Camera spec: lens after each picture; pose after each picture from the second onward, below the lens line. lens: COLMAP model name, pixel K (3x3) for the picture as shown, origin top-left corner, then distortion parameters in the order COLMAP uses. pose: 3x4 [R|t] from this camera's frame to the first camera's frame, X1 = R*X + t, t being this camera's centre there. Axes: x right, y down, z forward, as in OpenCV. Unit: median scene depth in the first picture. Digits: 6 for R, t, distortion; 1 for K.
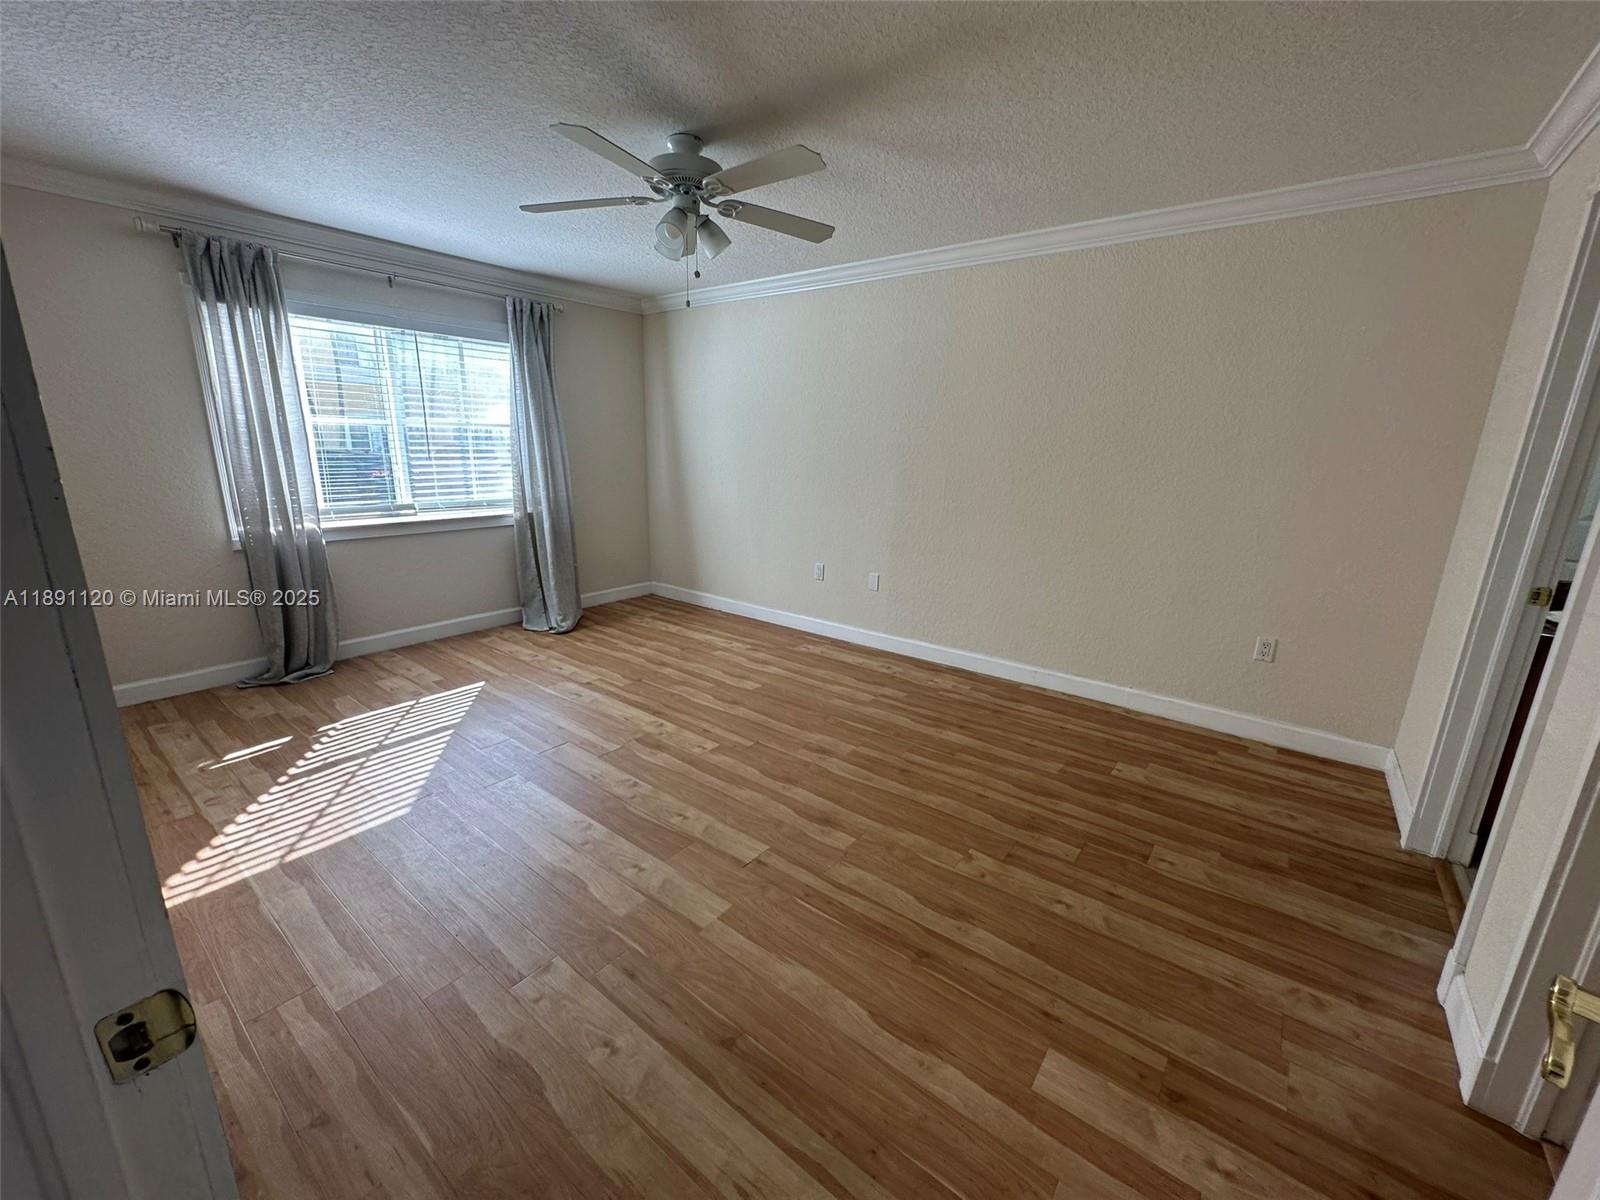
lens RADIAL K [[641.6, 0, 798.8], [0, 641.6, 597.9], [0, 0, 1]] dist [-0.009181, 0.004378]
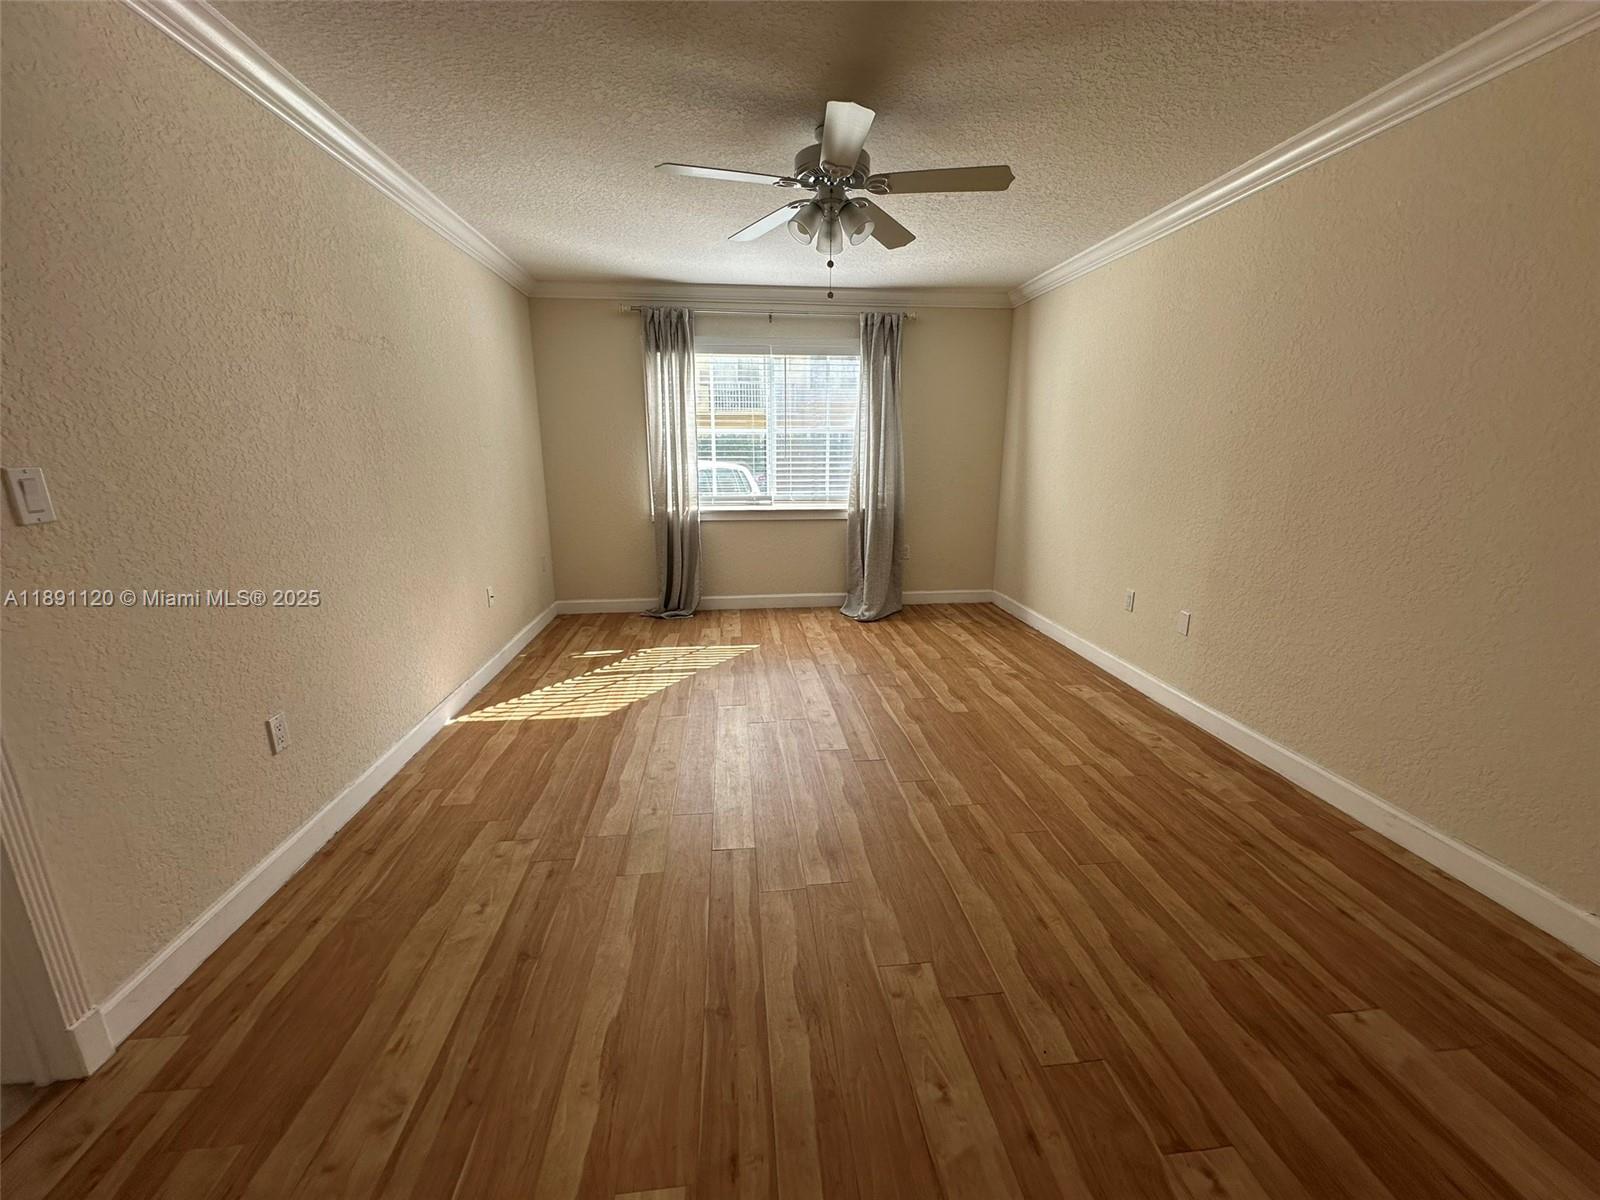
lens RADIAL K [[641.6, 0, 798.8], [0, 641.6, 597.9], [0, 0, 1]] dist [-0.009181, 0.004378]
pose [[0.693682, 0.143958, -0.705749, 0.381286], [-0.154373, 0.986770, 0.049547, -0.025201], [0.703544, 0.074578, 0.706727, 0.202289]]
